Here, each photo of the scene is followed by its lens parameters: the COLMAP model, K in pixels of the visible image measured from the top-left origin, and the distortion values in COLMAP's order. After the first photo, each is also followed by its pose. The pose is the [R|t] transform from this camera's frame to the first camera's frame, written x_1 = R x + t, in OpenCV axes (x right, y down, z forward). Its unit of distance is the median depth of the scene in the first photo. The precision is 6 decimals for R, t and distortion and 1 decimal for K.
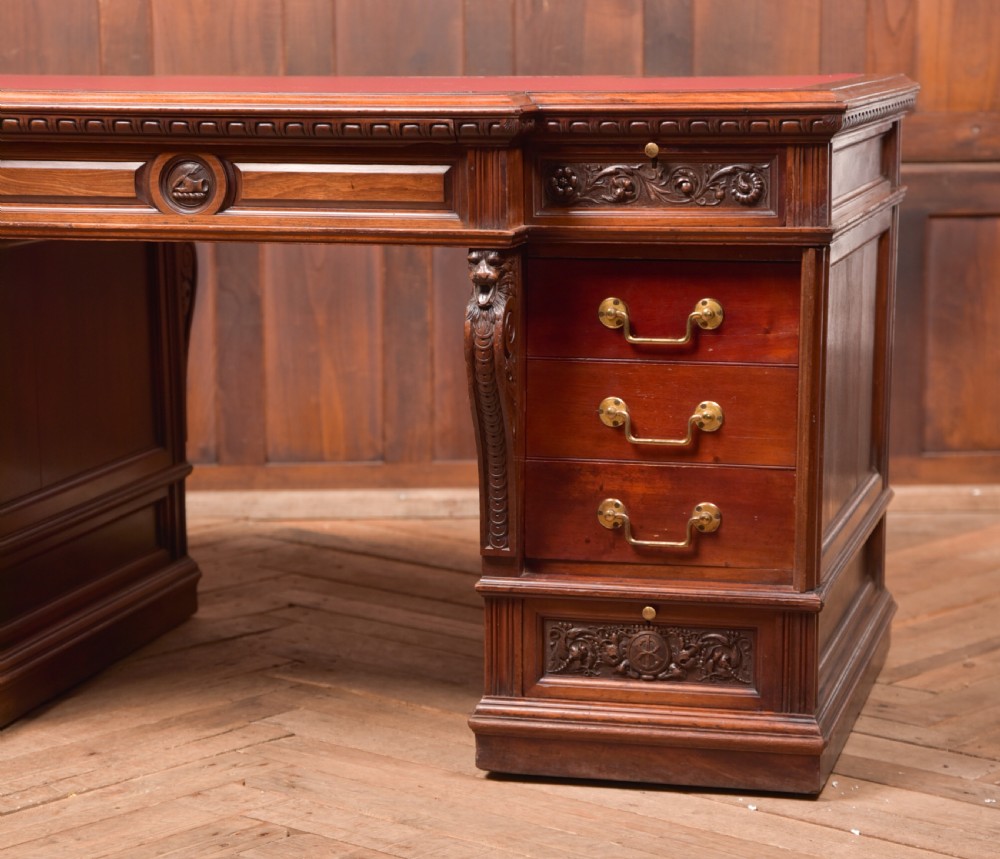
lens RADIAL K [[2745.7, 0, 499.3], [0, 2745.7, 502.8], [0, 0, 1]] dist [0.215892, 0.253263]
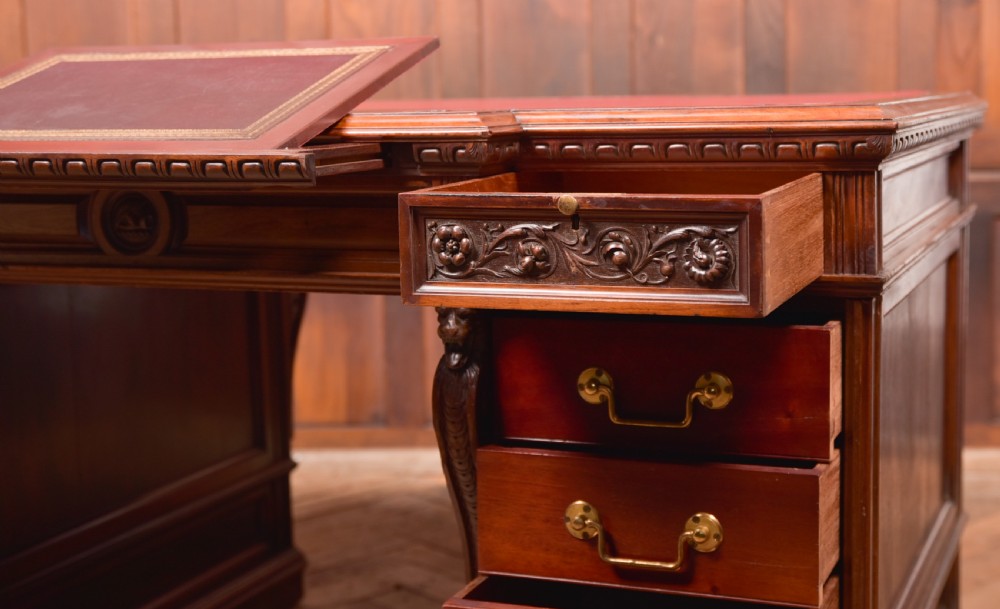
lens RADIAL K [[1552.0, 0, 579.9], [0, 1552.0, 232.7], [0, 0, 1]] dist [0.033874, 0.112660]
pose [[0.994730, -0.002907, -0.102484, 0.076728], [-0.004616, 0.997314, -0.073097, -0.075643], [0.102421, 0.073185, 0.992045, 0.524635]]
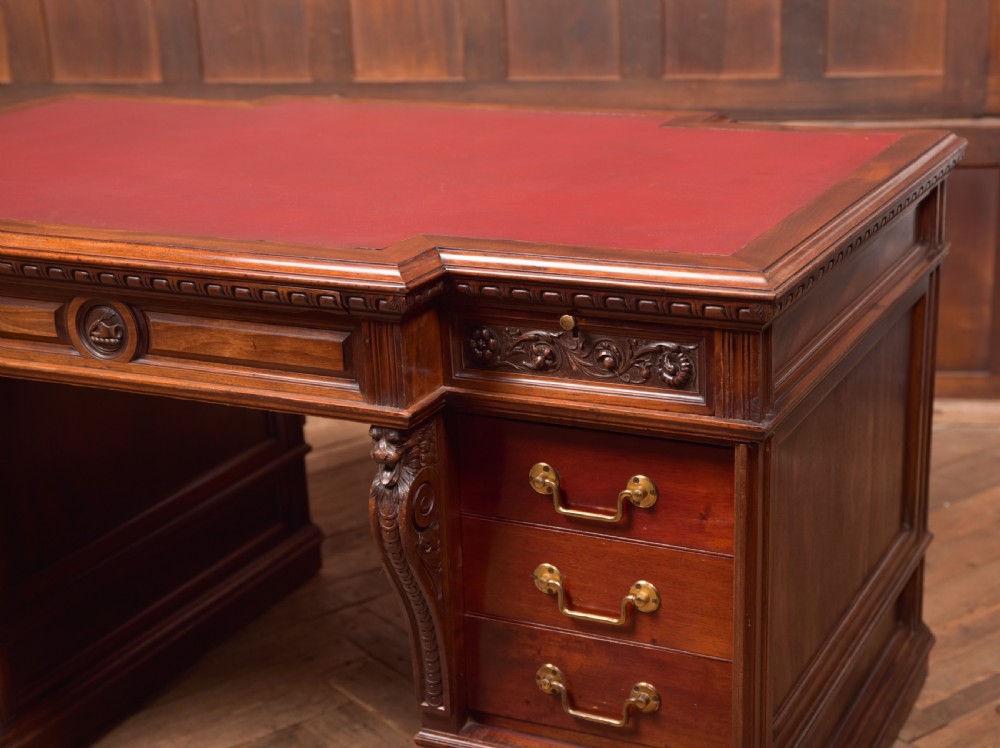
lens RADIAL K [[1703.9, 0, 558.9], [0, 1703.9, 380.6], [0, 0, 1]] dist [0.074705, 0.192145]
pose [[0.981632, 0.033215, -0.187872, 0.150818], [-0.005321, 0.989113, 0.147064, -0.183710], [0.190711, -0.143363, 0.971121, 0.451474]]
